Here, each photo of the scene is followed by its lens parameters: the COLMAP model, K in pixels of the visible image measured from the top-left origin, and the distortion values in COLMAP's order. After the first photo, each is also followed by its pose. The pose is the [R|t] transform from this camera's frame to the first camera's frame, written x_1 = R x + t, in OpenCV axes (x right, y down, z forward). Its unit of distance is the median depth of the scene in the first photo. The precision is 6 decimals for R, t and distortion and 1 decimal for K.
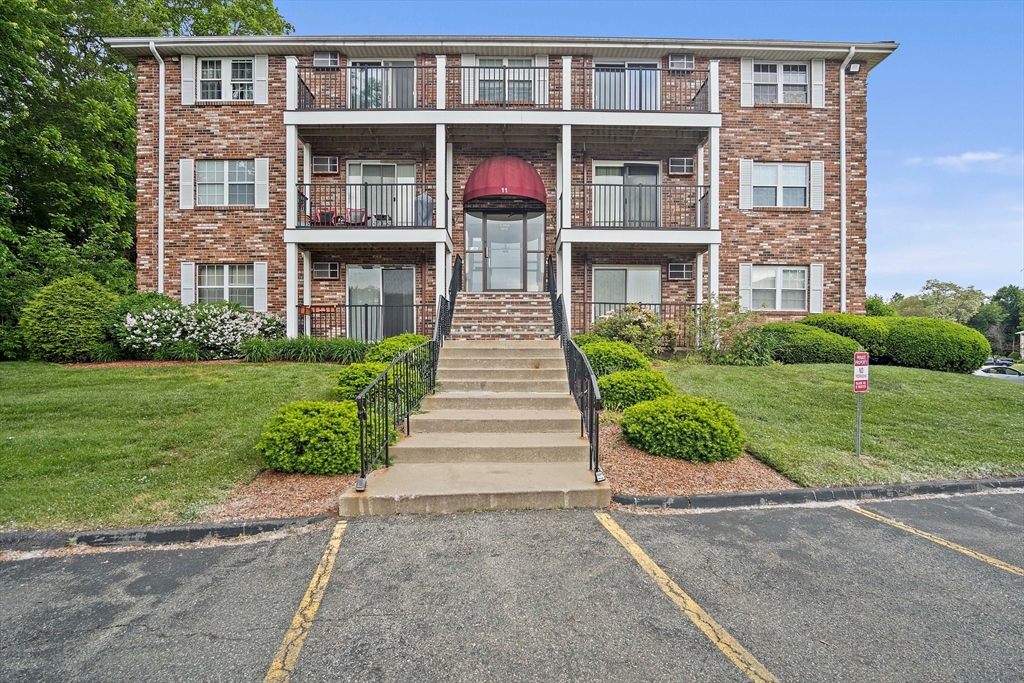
lens RADIAL K [[564.6, 0, 516.8], [0, 564.6, 380.8], [0, 0, 1]] dist [-0.038597, 0.013540]
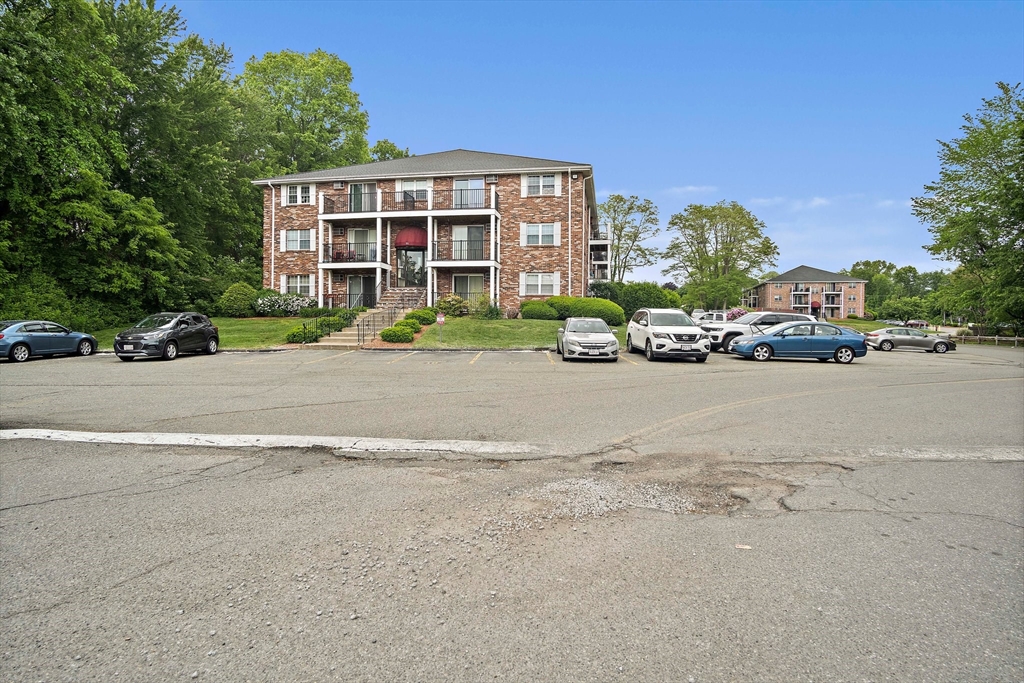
lens RADIAL K [[547.8, 0, 512.1], [0, 547.8, 347.4], [0, 0, 1]] dist [-0.037562, 0.010623]
pose [[0.983166, 0.014043, -0.182175, 0.762373], [-0.012819, 0.999887, 0.007894, 0.059056], [0.182265, -0.005426, 0.983234, -1.053550]]
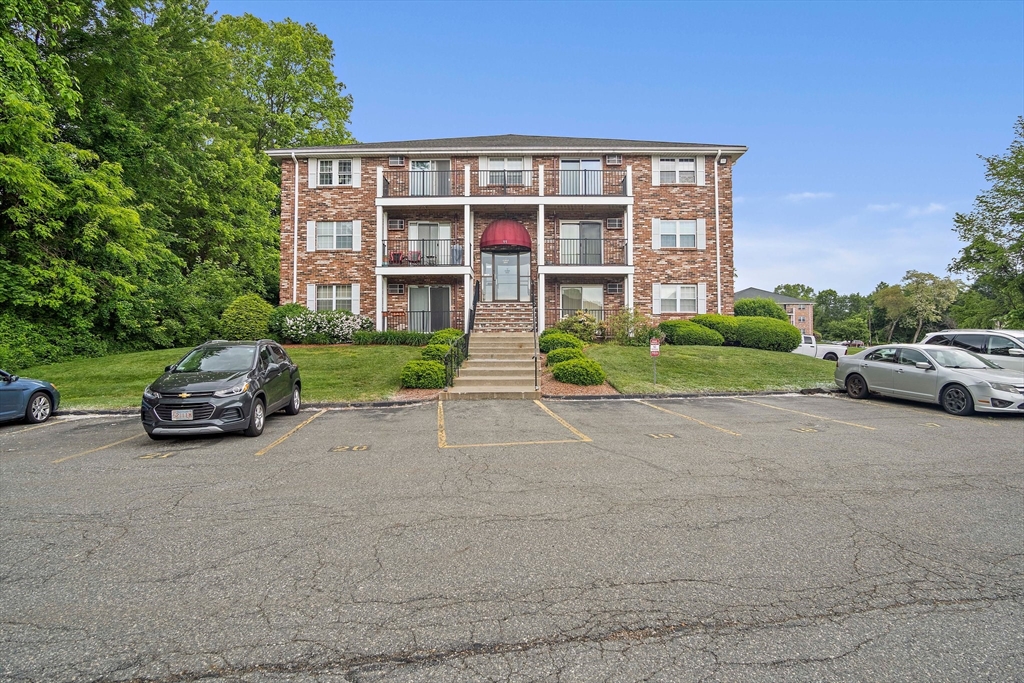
lens RADIAL K [[547.8, 0, 512.1], [0, 547.8, 347.4], [0, 0, 1]] dist [-0.037562, 0.010623]
pose [[0.999657, -0.001842, -0.026136, 0.037854], [0.000954, 0.999423, -0.033965, 0.026958], [0.026183, 0.033928, 0.999081, -0.571733]]
